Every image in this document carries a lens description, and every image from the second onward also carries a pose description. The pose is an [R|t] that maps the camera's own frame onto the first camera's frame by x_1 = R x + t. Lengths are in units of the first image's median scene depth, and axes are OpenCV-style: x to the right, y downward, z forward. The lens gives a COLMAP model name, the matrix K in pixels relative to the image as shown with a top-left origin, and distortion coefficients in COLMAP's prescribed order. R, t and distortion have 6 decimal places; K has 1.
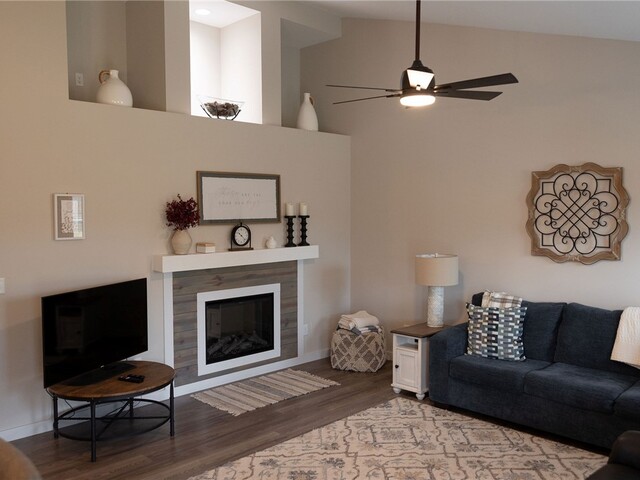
lens RADIAL K [[583.1, 0, 340.4], [0, 583.1, 239.0], [0, 0, 1]] dist [0.009879, 0.000000]
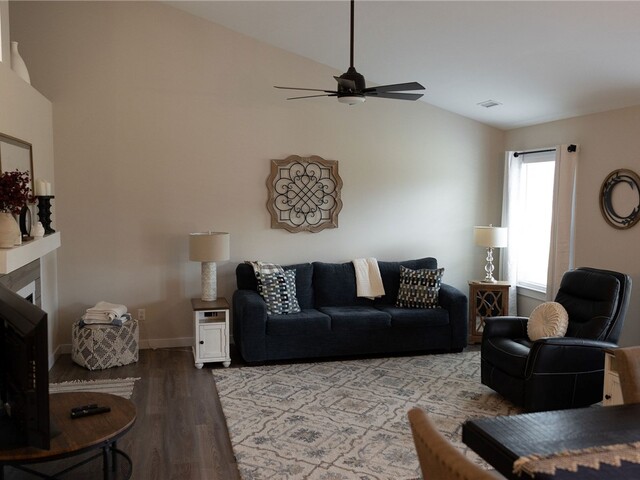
lens RADIAL K [[583.1, 0, 318.2], [0, 583.1, 239.2], [0, 0, 1]] dist [0.009879, 0.000000]
pose [[0.519564, -0.060752, 0.852269, -0.669917], [0.041526, 0.998086, 0.045831, -0.001577], [-0.853422, 0.011580, 0.521092, 0.291087]]
